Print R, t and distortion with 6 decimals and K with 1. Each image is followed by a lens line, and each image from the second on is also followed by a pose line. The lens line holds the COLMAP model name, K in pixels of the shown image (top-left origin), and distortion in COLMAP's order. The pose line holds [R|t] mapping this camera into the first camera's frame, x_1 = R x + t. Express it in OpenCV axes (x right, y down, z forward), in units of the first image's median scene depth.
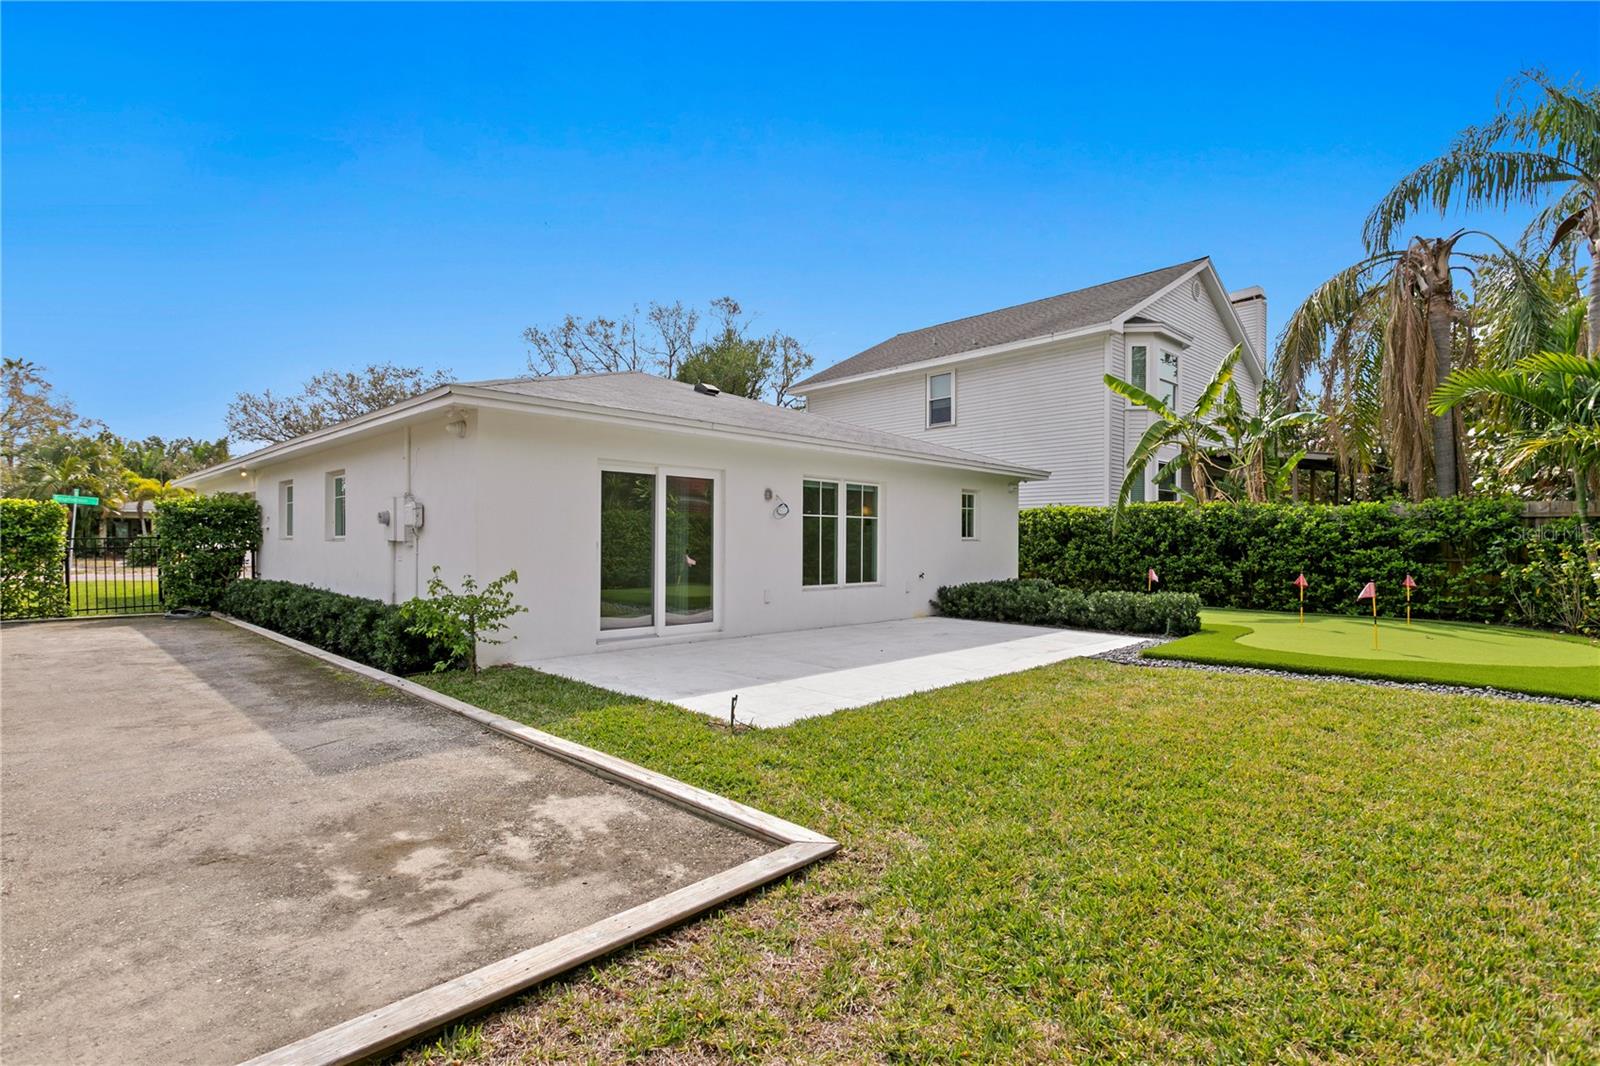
lens RADIAL K [[759.2, 0, 792.7], [0, 759.2, 542.2], [0, 0, 1]] dist [0.001325, 0.000261]
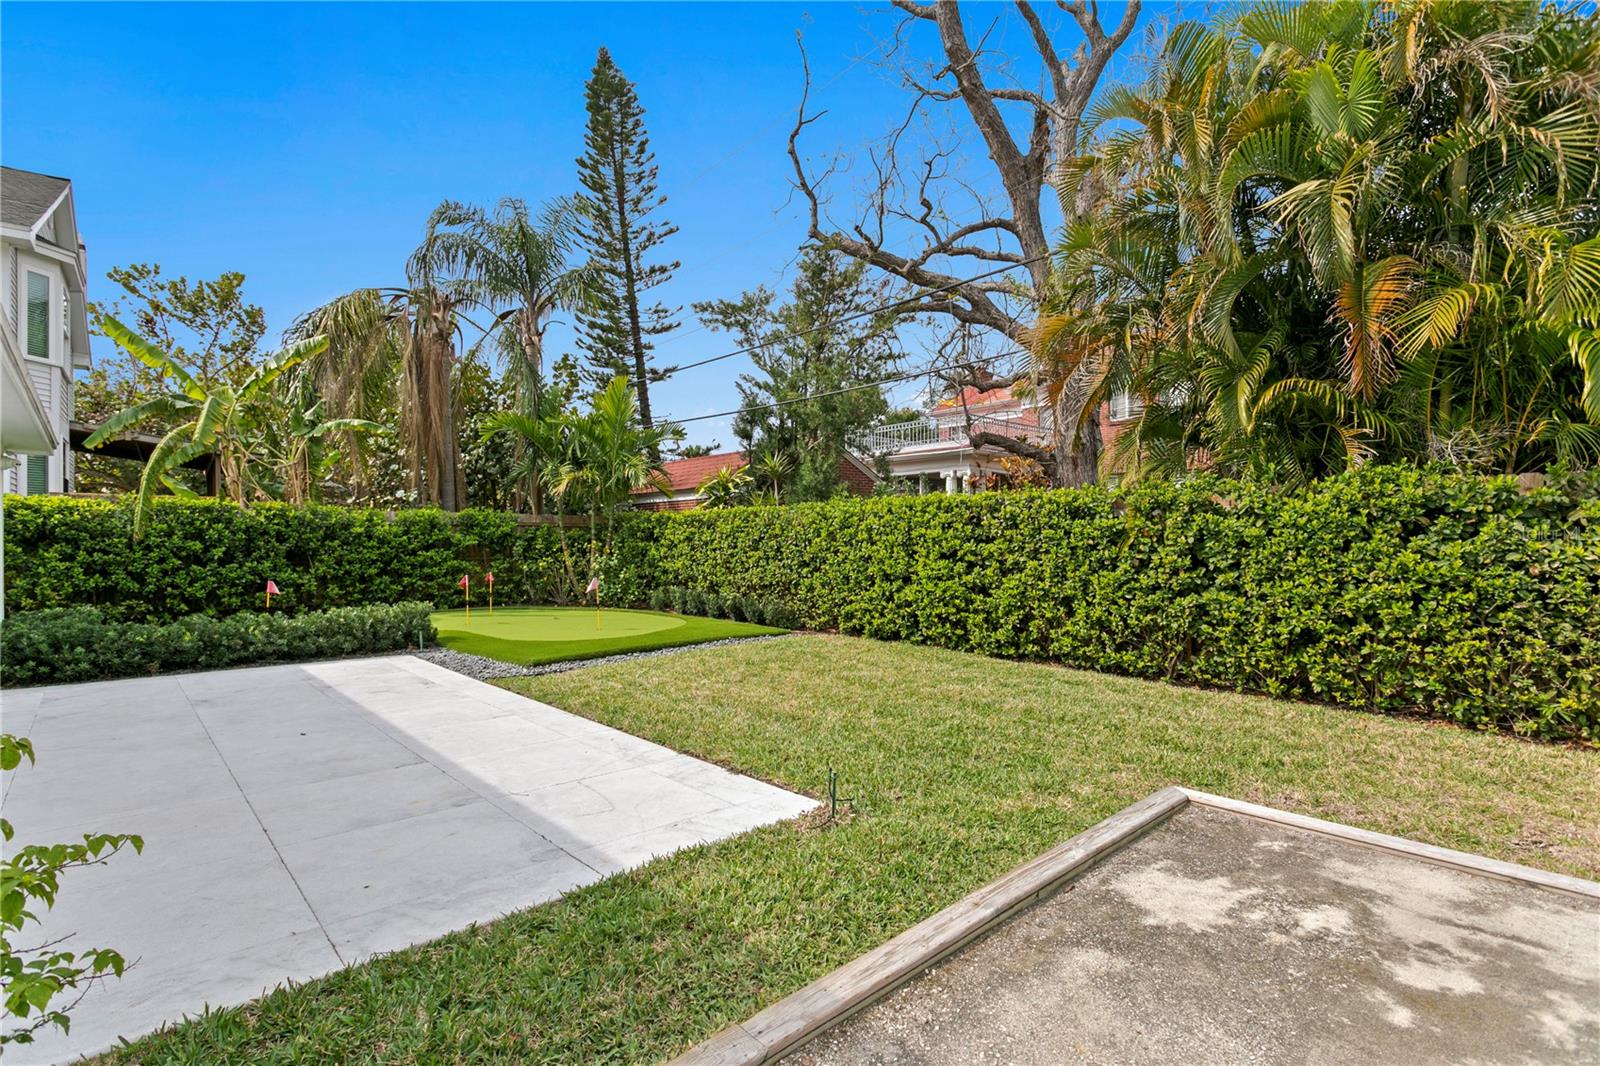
lens RADIAL K [[759.2, 0, 776.5], [0, 759.2, 535.4], [0, 0, 1]] dist [0.001325, 0.000261]
pose [[0.065076, 0.000099, 0.997880, -0.349846], [0.007981, 0.999968, -0.000619, -0.009927], [-0.997848, 0.008004, 0.065073, 0.432967]]
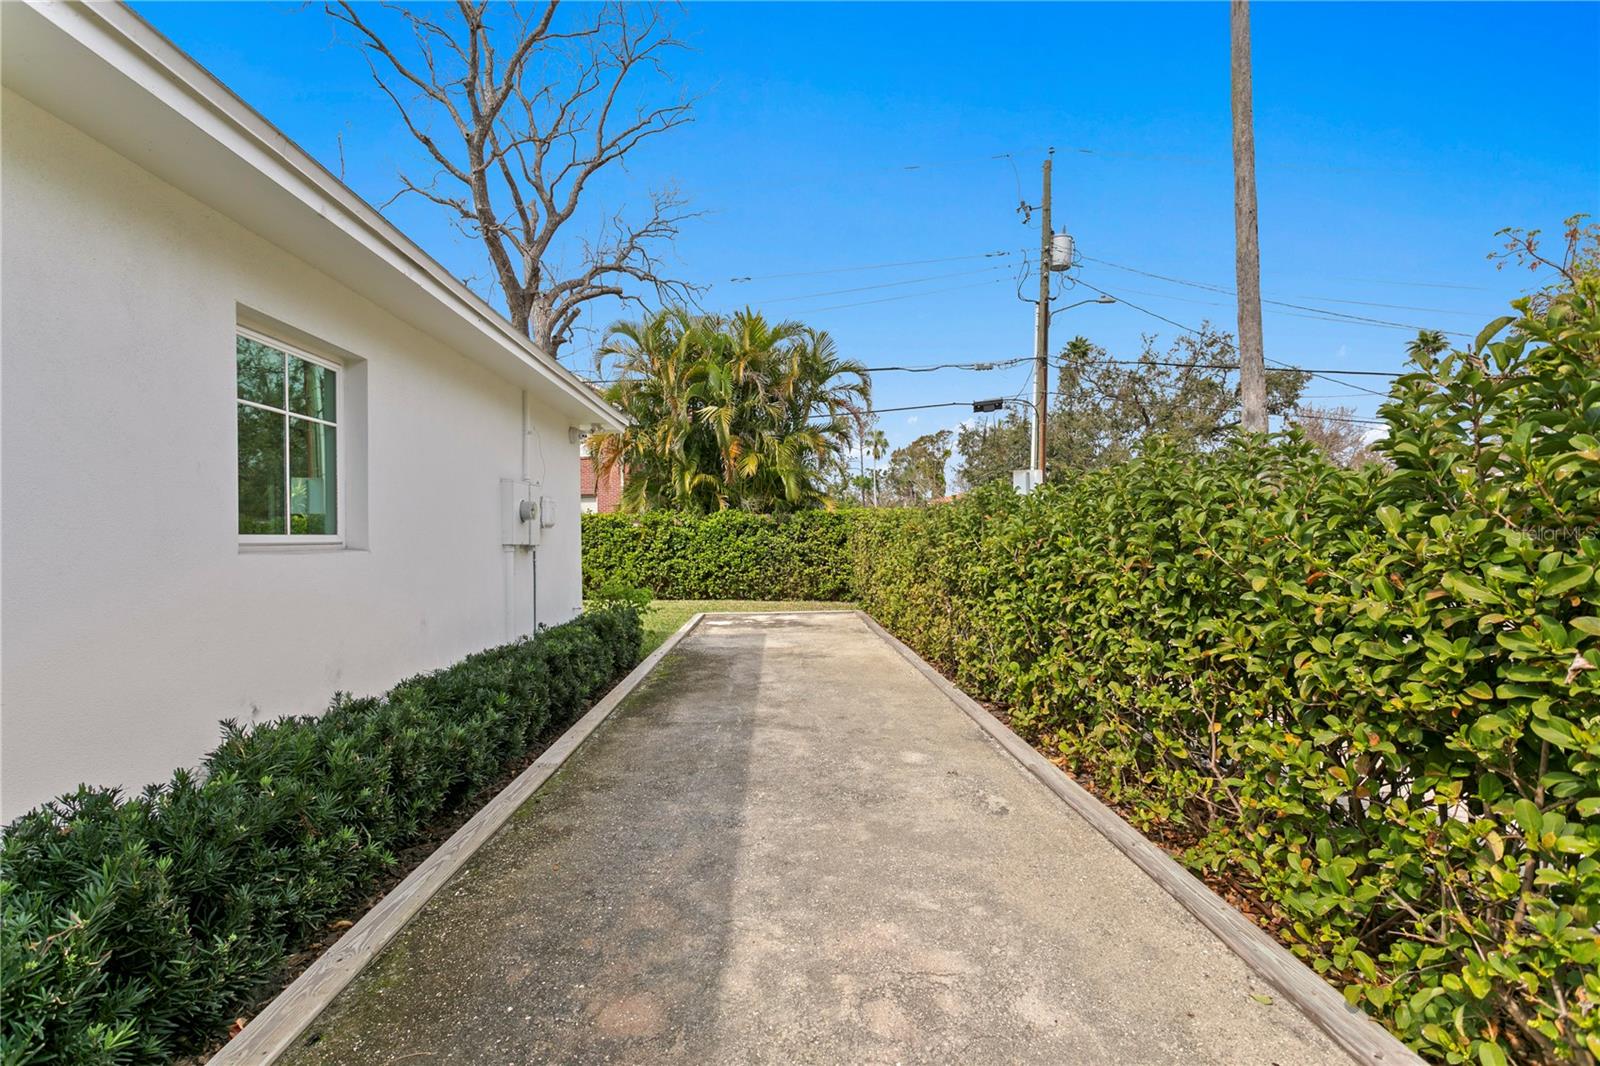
lens RADIAL K [[759.2, 0, 800.0], [0, 759.2, 535.7], [0, 0, 1]] dist [0.001325, 0.000261]
pose [[-0.720629, 0.006875, 0.693286, -0.880814], [0.013828, 0.999894, 0.004458, -0.010142], [-0.693183, 0.012800, -0.720648, 0.984619]]
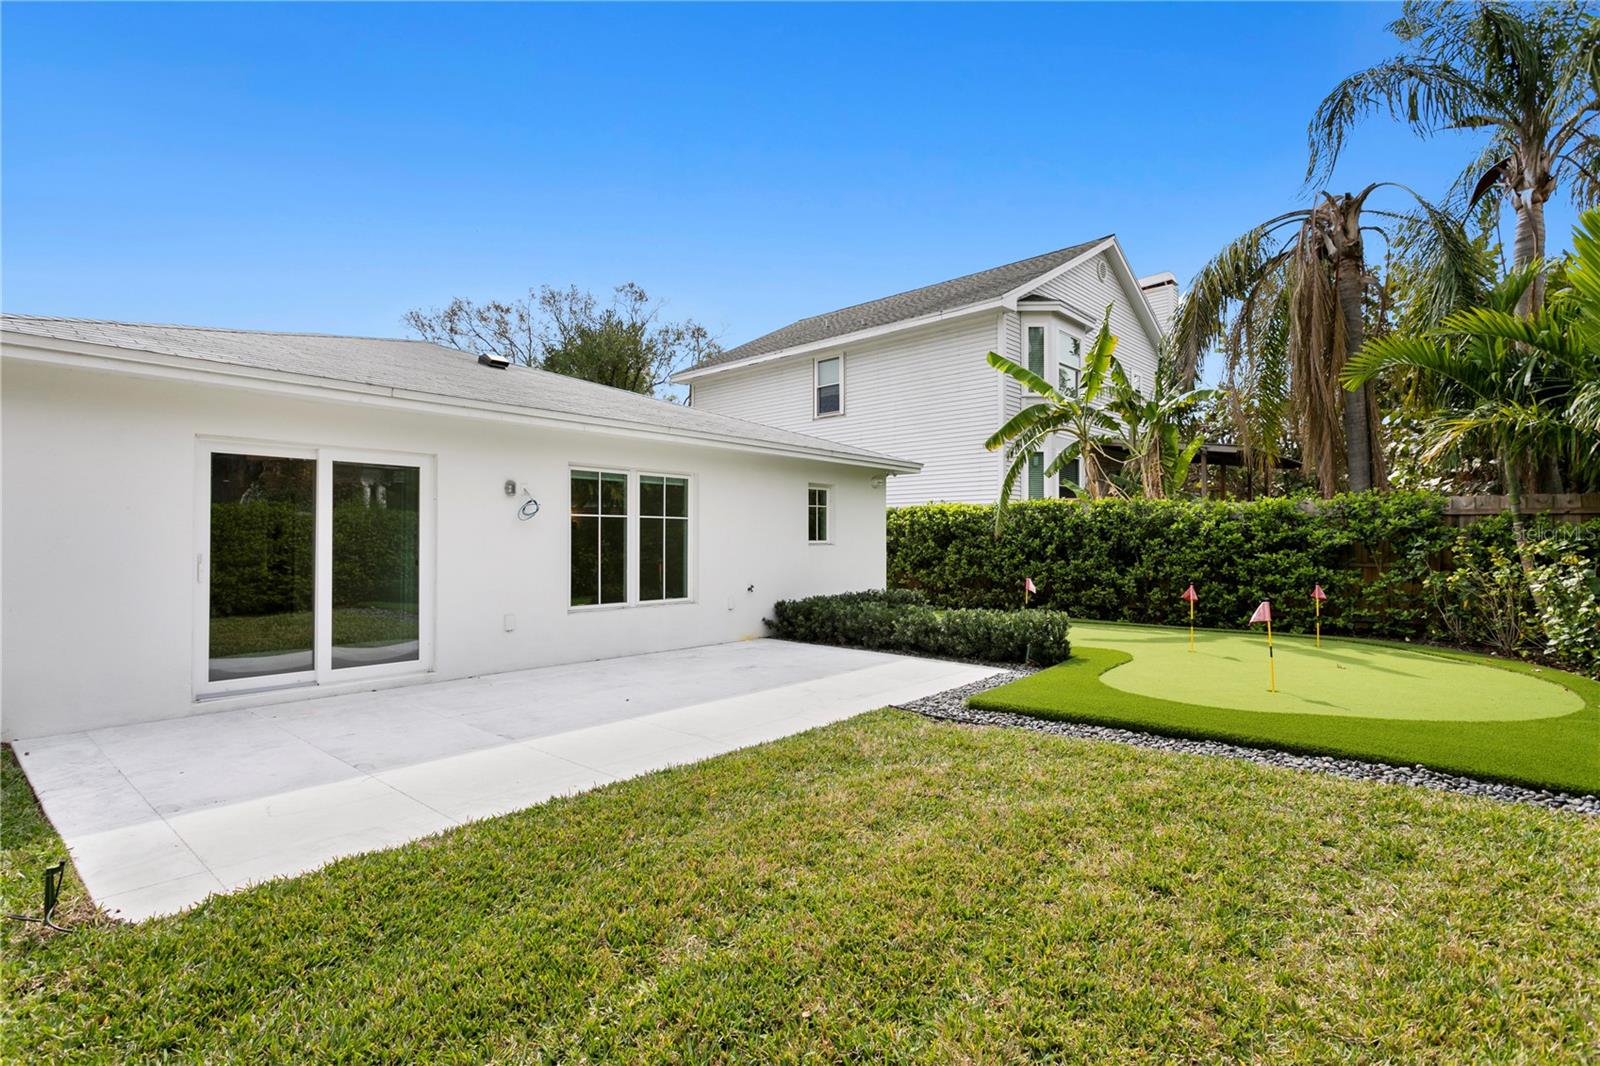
lens RADIAL K [[759.2, 0, 788.4], [0, 759.2, 533.0], [0, 0, 1]] dist [0.001325, 0.000261]
pose [[0.998028, -0.004245, 0.062622, 0.169267], [0.004955, 0.999925, -0.011181, -0.006725], [-0.062570, 0.011469, 0.997975, 0.192942]]
